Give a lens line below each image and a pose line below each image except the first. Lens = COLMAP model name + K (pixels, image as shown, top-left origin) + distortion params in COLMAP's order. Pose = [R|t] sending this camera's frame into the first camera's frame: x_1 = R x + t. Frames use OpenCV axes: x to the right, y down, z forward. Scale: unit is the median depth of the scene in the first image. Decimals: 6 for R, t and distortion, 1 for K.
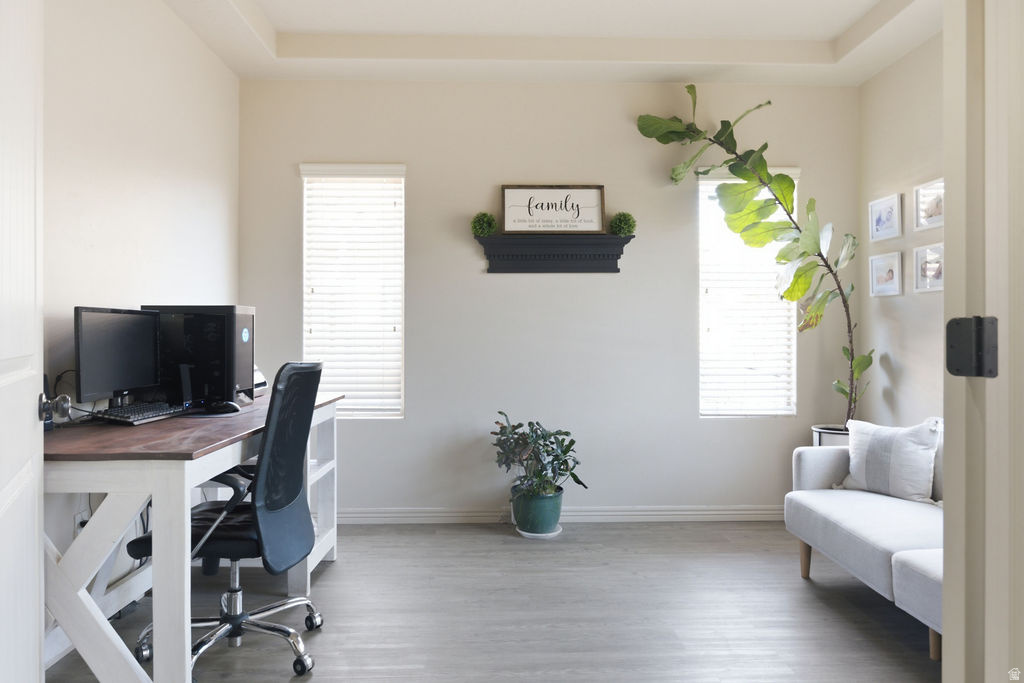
lens RADIAL K [[700.3, 0, 520.6], [0, 700.3, 342.6], [0, 0, 1]] dist [-0.005555, 0.005470]
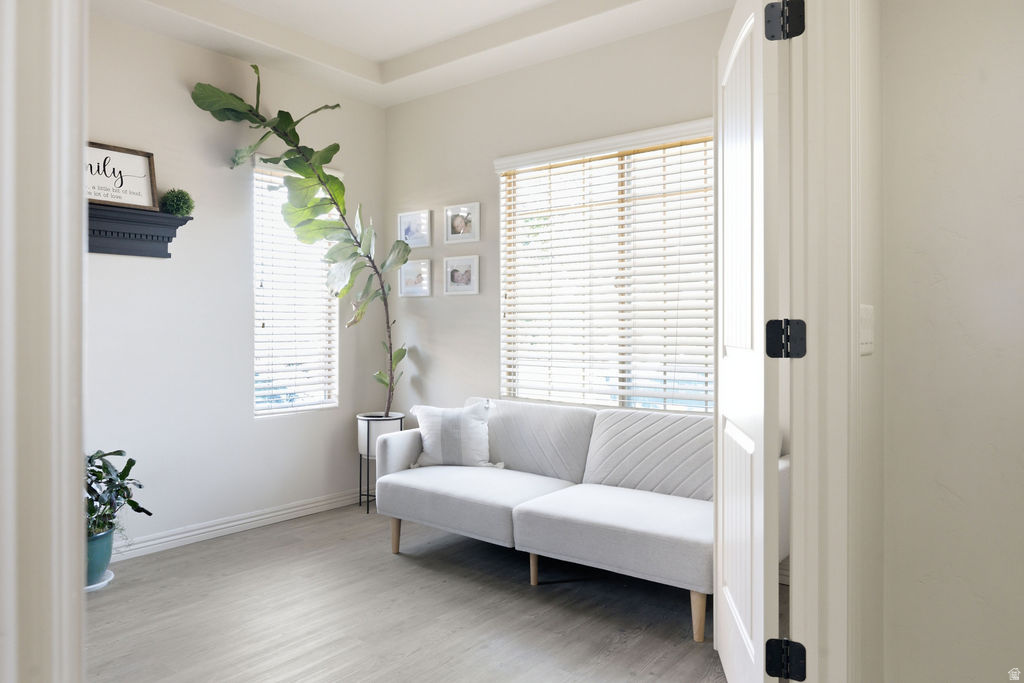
lens RADIAL K [[700.3, 0, 520.8], [0, 700.3, 332.9], [0, 0, 1]] dist [-0.005555, 0.005470]
pose [[0.640902, -0.004277, 0.767610, -0.251556], [0.009343, 0.999954, -0.002229, -0.002429], [-0.767566, 0.008600, 0.640913, 0.123950]]
